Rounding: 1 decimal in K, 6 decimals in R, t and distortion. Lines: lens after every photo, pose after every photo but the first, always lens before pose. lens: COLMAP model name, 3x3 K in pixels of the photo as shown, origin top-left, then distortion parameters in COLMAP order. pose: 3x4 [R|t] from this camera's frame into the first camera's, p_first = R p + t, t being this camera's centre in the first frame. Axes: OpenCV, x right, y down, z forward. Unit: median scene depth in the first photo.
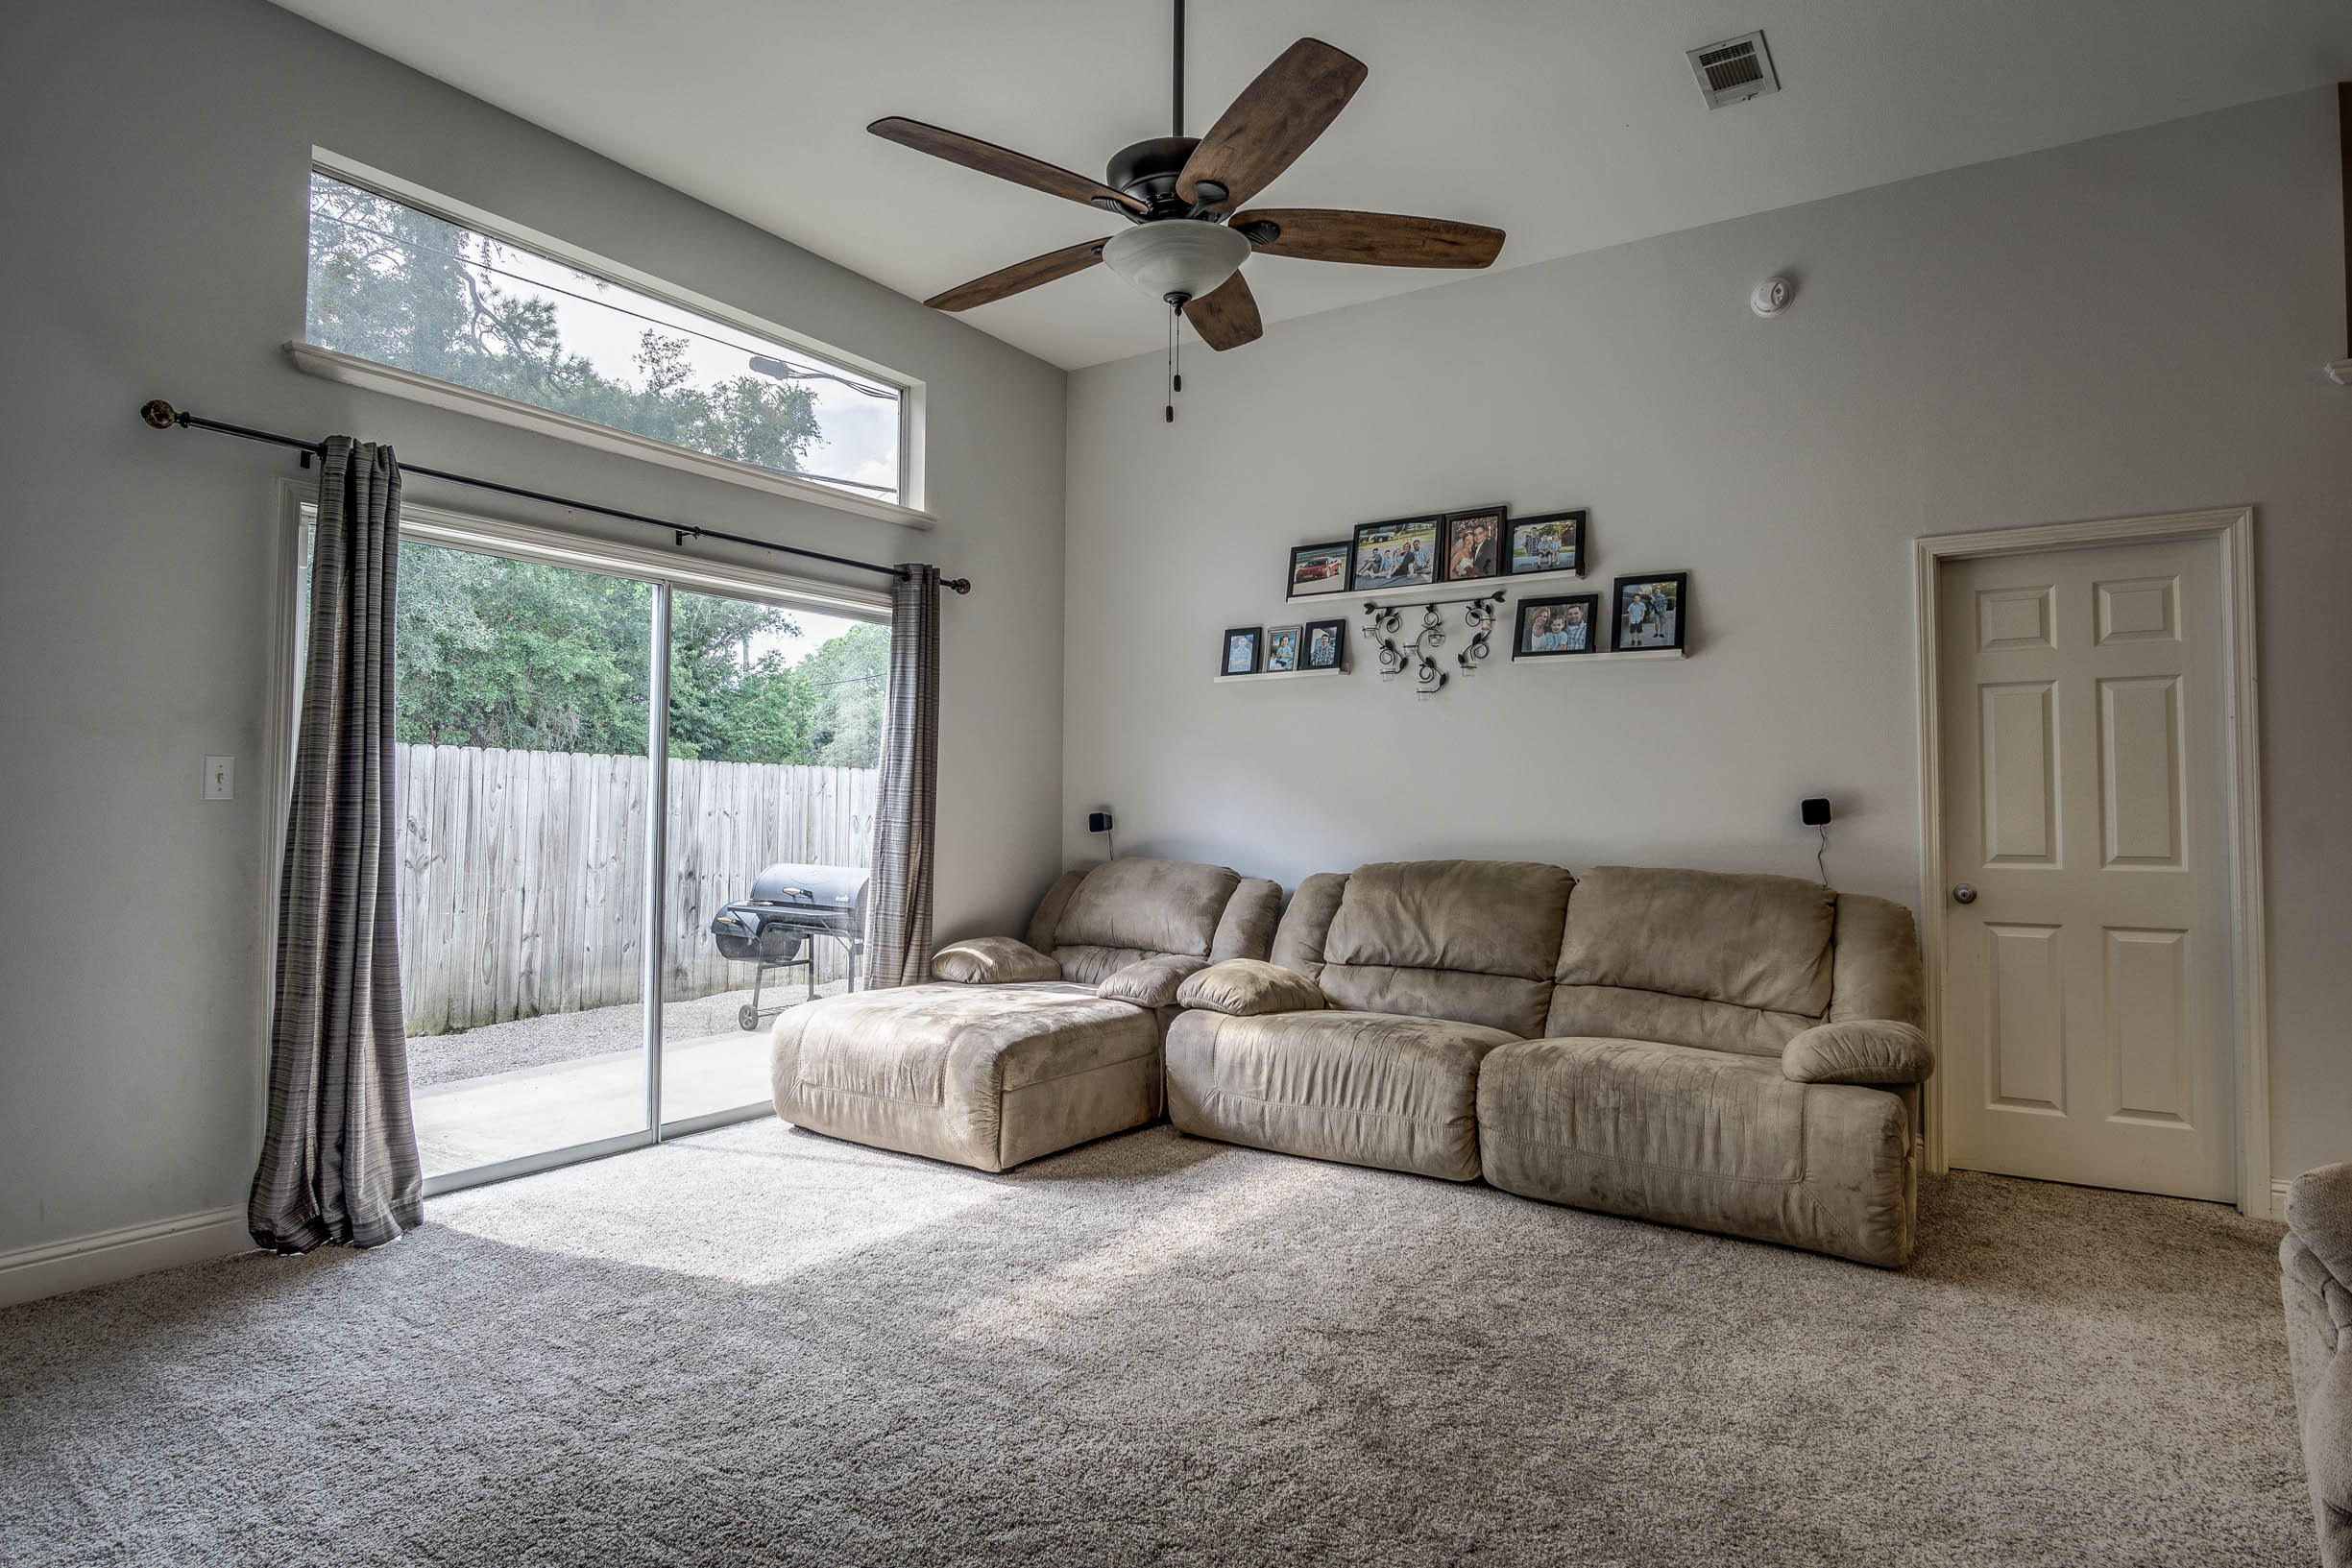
lens RADIAL K [[1283.6, 0, 1163.9], [0, 1283.6, 768.3], [0, 0, 1]] dist [-0.032721, 0.008626]
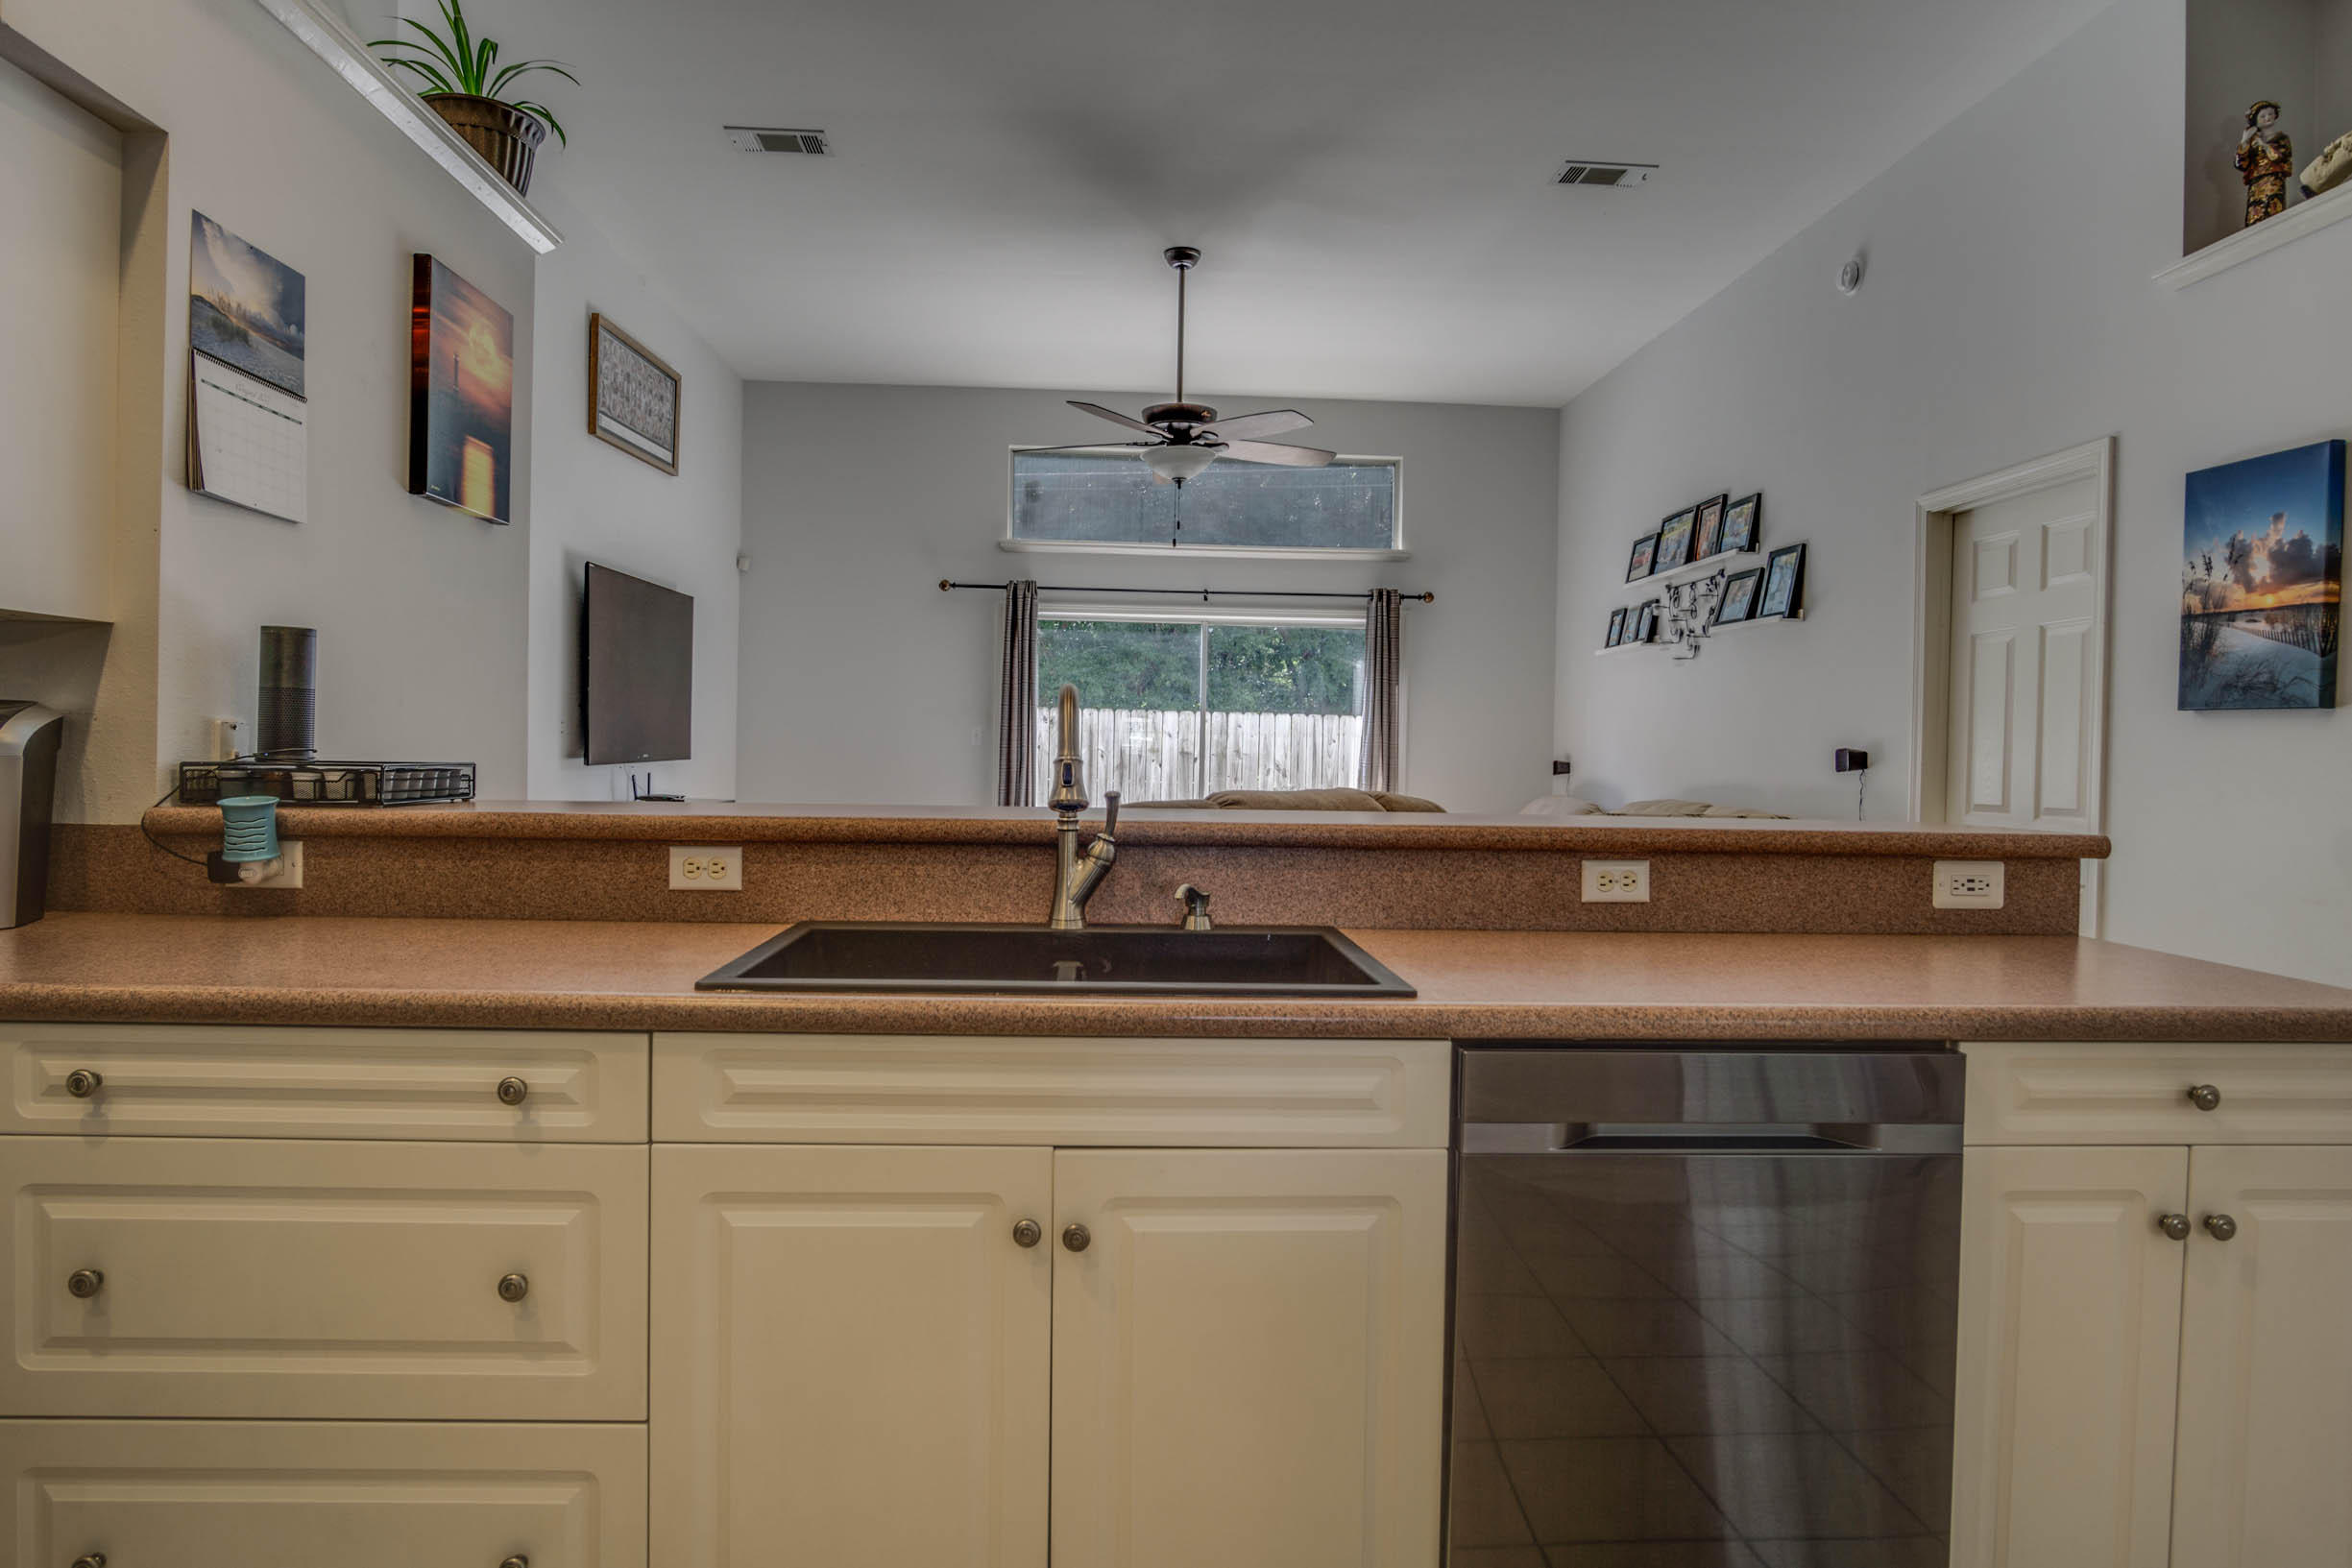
lens RADIAL K [[1317.9, 0, 1163.0], [0, 1317.9, 767.4], [0, 0, 1]] dist [-0.039450, 0.013292]
pose [[0.596021, 0.014552, -0.802837, 0.920681], [0.010976, 0.999595, 0.026267, 0.004125], [0.802894, -0.024468, 0.595620, -0.109198]]
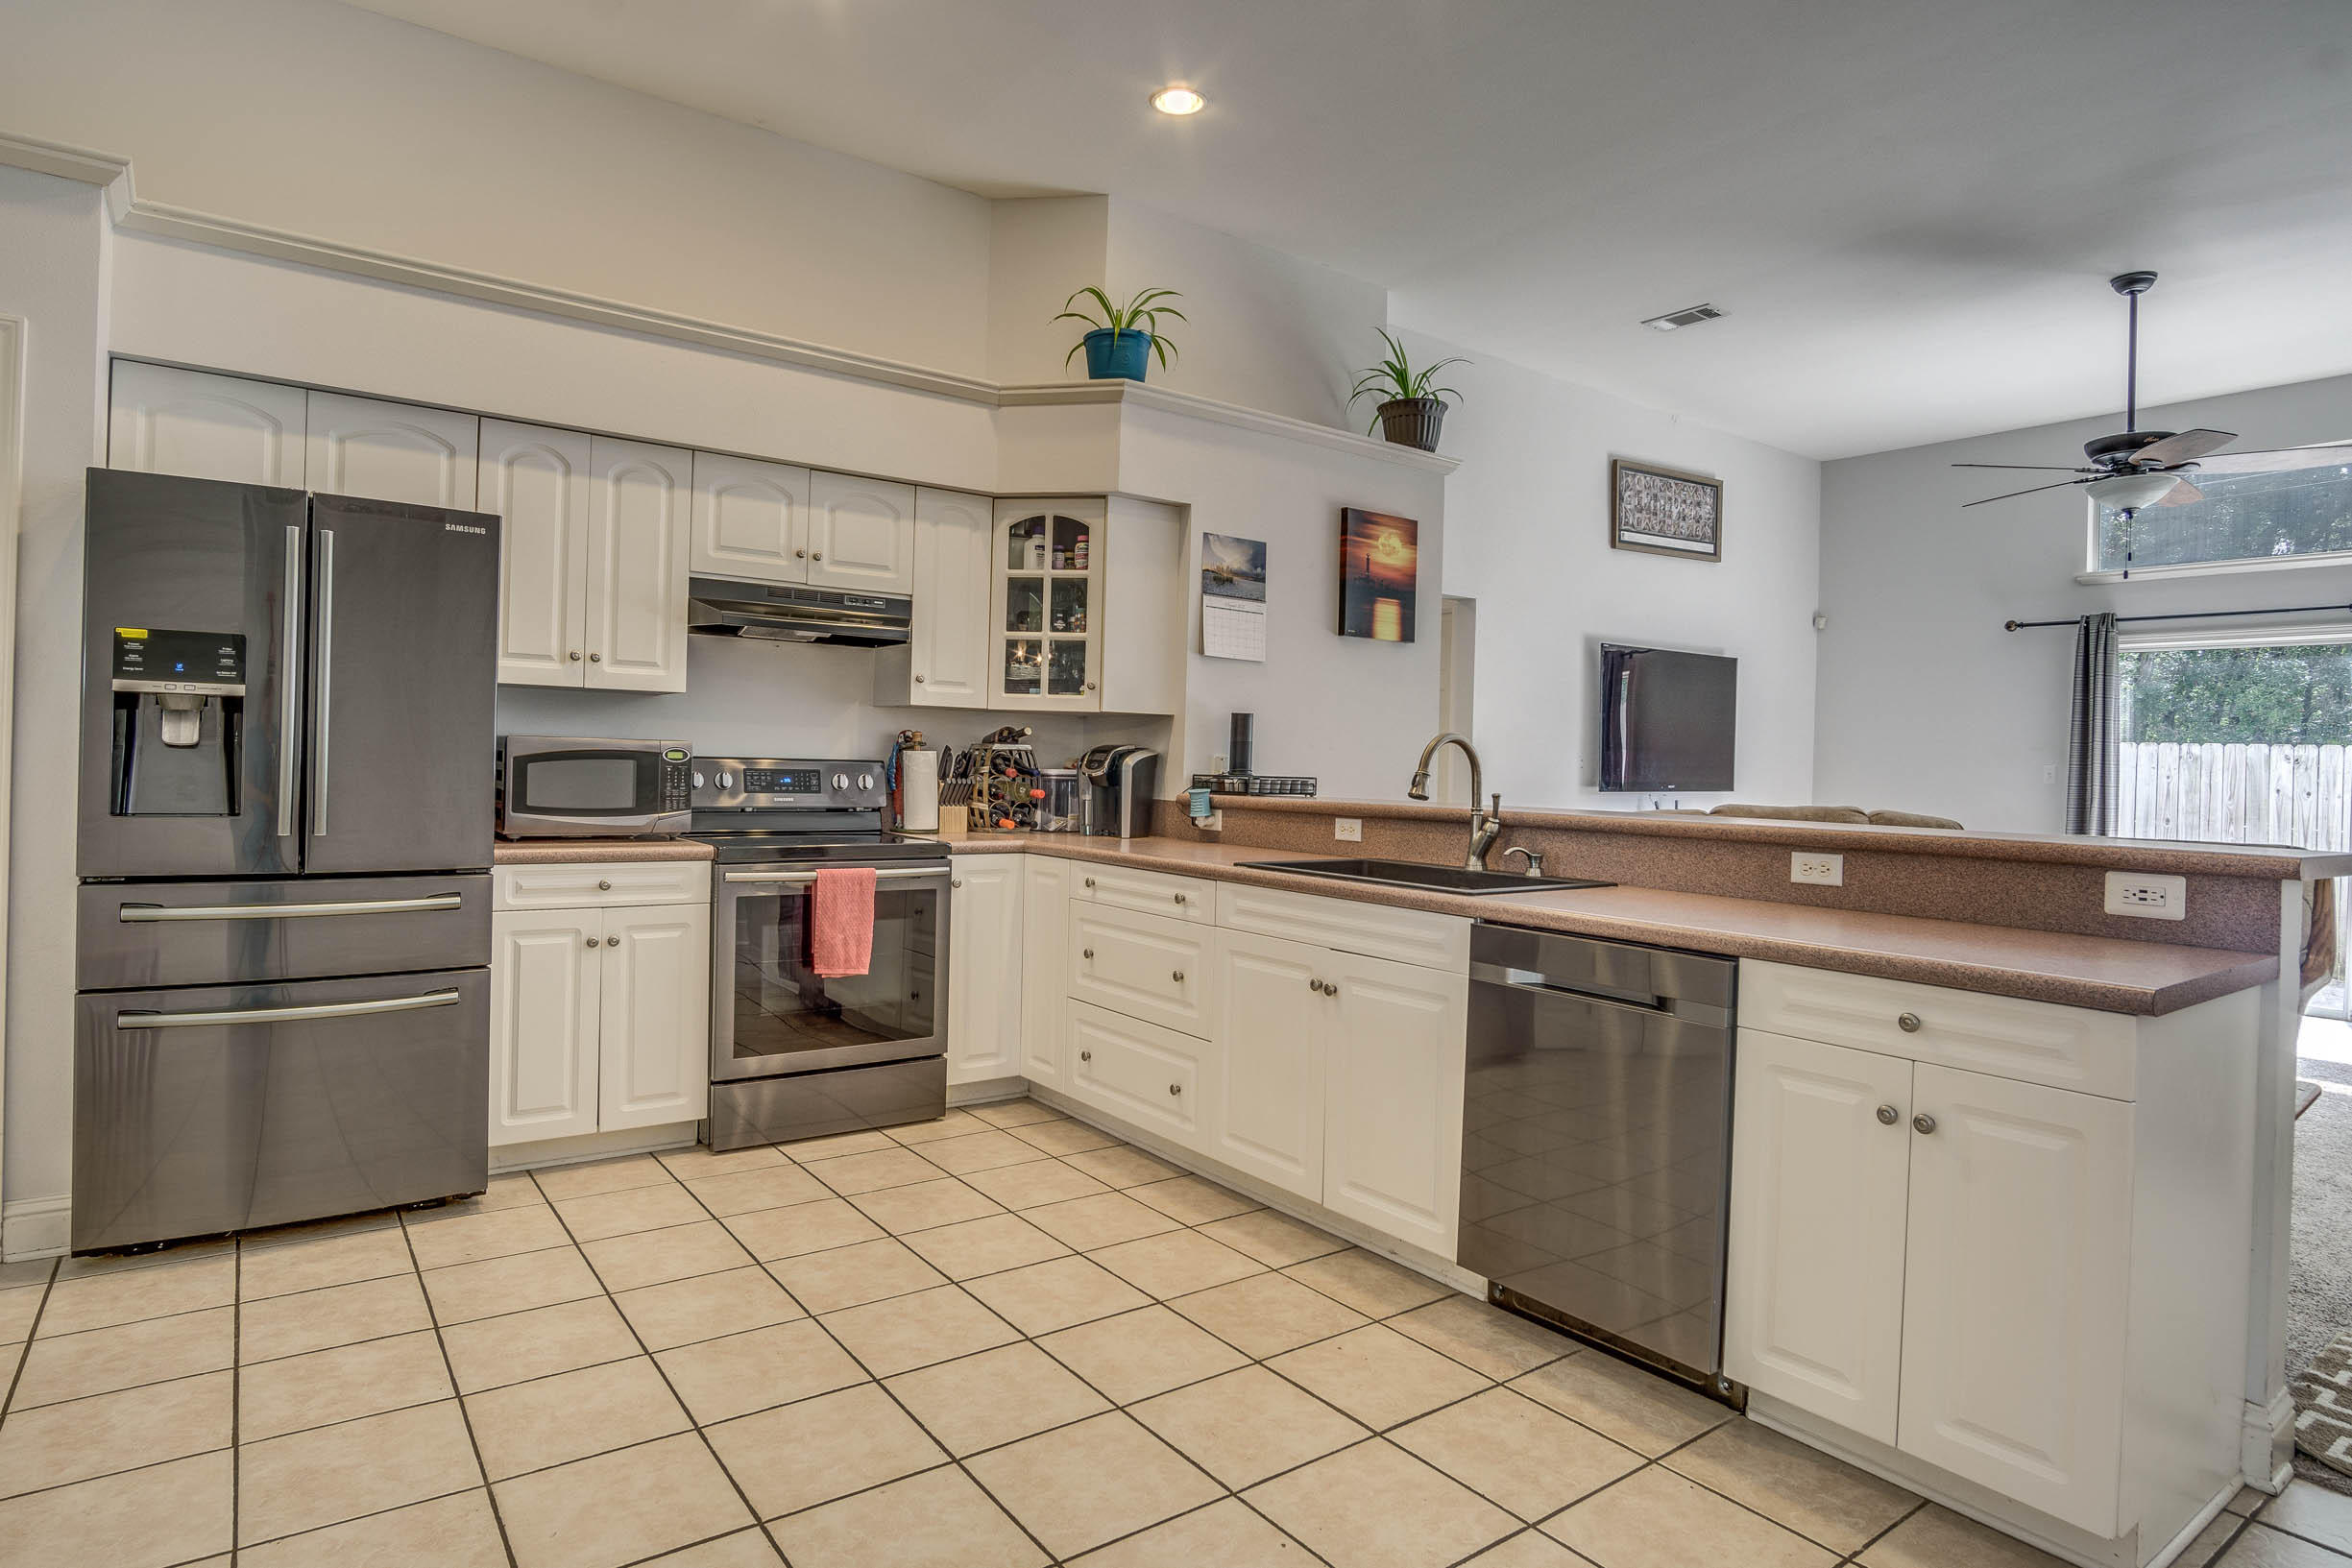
lens RADIAL K [[1283.6, 0, 1163.9], [0, 1283.6, 768.3], [0, 0, 1]] dist [-0.032721, 0.008626]
pose [[-0.348322, -0.012377, -0.937293, 1.291055], [-0.000544, 0.999915, -0.013002, 0.017768], [0.937375, -0.004019, -0.348299, 0.192593]]
